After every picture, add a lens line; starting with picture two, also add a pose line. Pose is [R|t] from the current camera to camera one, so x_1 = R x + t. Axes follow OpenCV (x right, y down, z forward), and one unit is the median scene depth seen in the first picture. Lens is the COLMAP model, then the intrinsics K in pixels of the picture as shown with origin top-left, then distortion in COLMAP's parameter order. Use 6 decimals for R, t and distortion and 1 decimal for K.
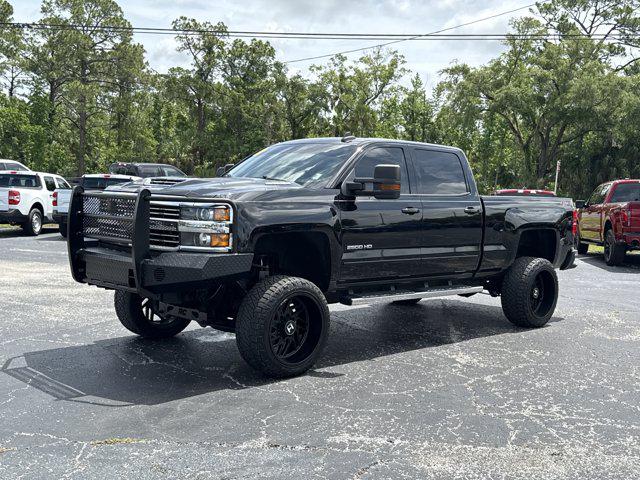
lens RADIAL K [[722.3, 0, 320.0], [0, 722.3, 240.0], [0, 0, 1]] dist [0.172037, -0.339166]
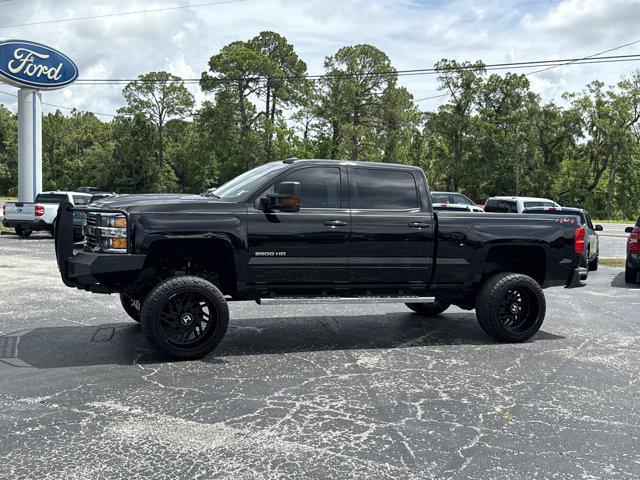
lens RADIAL K [[657.0, 0, 320.0], [0, 657.0, 240.0], [0, 0, 1]] dist [0.194667, -0.415976]
pose [[0.930382, 0.016892, -0.366203, 0.525647], [-0.028083, 0.999287, -0.025251, 0.012150], [0.365515, 0.033777, 0.930192, 0.059013]]
